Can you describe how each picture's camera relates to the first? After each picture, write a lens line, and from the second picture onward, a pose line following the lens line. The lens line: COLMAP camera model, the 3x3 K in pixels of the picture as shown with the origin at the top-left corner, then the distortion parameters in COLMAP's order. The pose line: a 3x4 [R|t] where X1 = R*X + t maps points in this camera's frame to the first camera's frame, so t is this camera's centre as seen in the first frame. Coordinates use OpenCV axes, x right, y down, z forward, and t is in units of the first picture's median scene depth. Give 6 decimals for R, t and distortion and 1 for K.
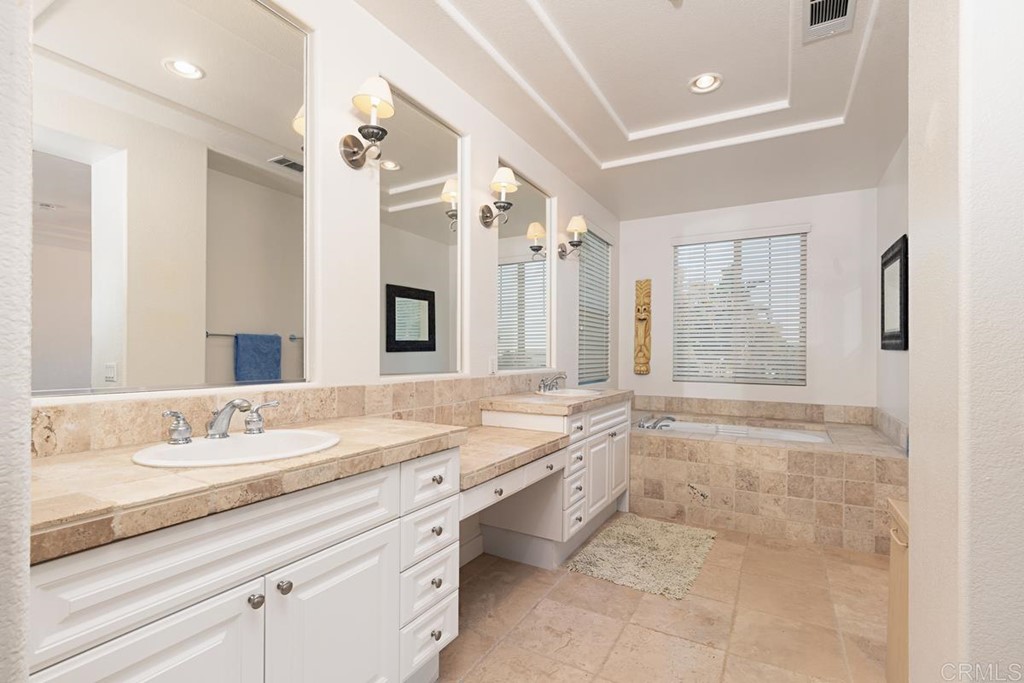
lens RADIAL K [[481.5, 0, 495.8], [0, 481.5, 344.2], [0, 0, 1]] dist [0.001952, 0.000175]
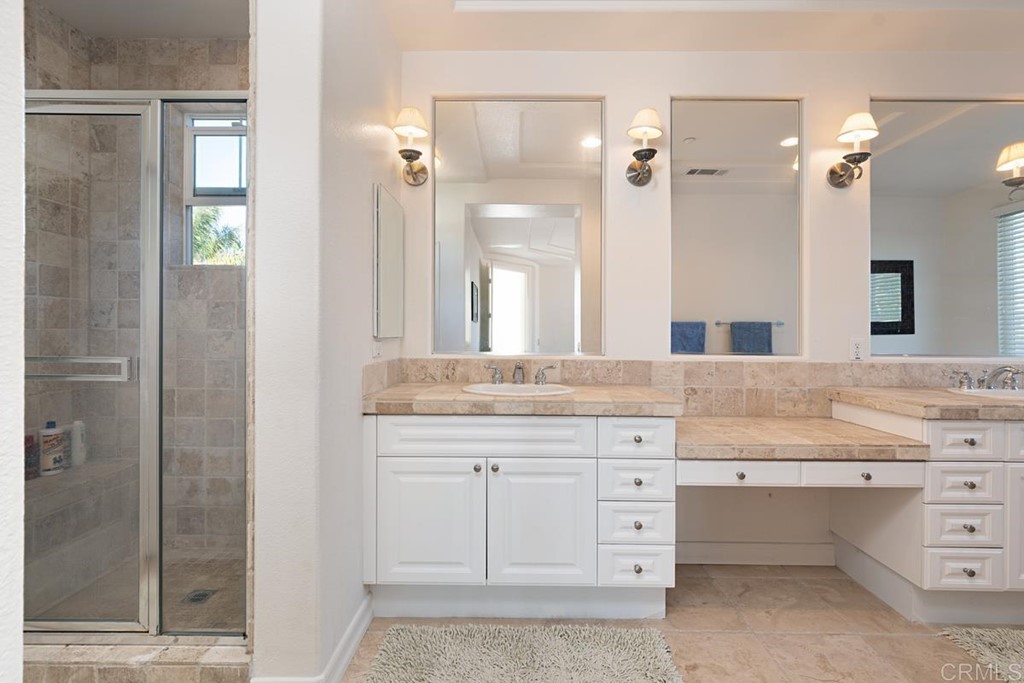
lens RADIAL K [[450.0, 0, 512.0], [0, 450.0, 341.5], [0, 0, 1]] dist [0.001828, 0.000391]
pose [[0.488882, 0.004962, -0.872336, 0.417526], [0.013497, 0.999821, 0.013251, 0.013606], [0.872245, -0.018252, 0.488728, 0.116502]]
